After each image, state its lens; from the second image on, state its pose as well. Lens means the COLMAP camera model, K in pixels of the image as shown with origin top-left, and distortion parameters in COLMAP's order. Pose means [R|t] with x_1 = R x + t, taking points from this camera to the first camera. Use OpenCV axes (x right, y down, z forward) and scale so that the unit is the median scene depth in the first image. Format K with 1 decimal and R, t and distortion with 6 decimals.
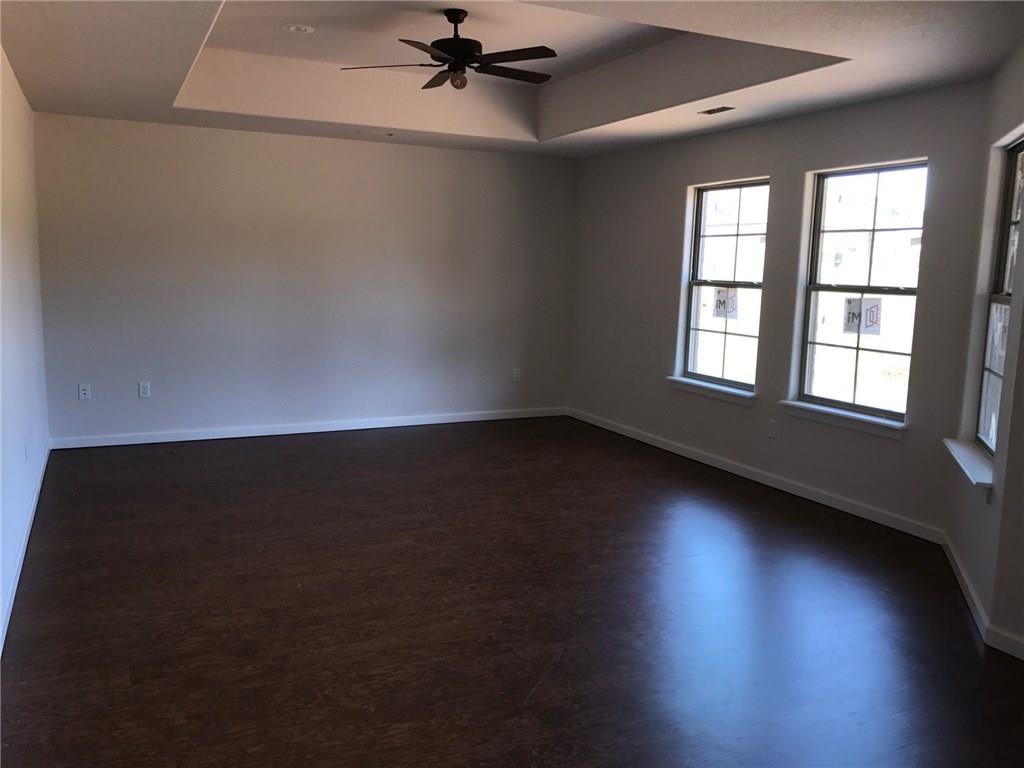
lens RADIAL K [[942.8, 0, 536.8], [0, 942.8, 410.7], [0, 0, 1]] dist [0.093445, -0.019722]
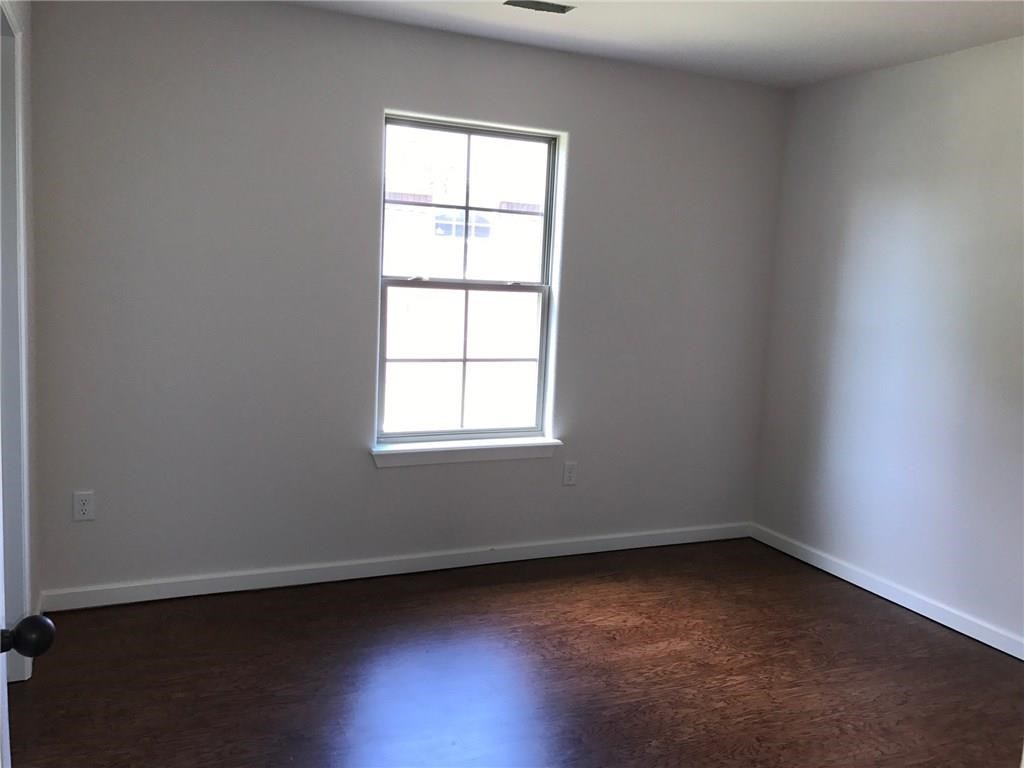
lens RADIAL K [[942.8, 0, 516.9], [0, 942.8, 388.5], [0, 0, 1]] dist [0.093445, -0.019722]
pose [[0.016939, -0.151985, 0.988238, -0.423105], [0.101944, 0.983491, 0.149508, -0.151152], [-0.994646, 0.098213, 0.032153, 0.922748]]
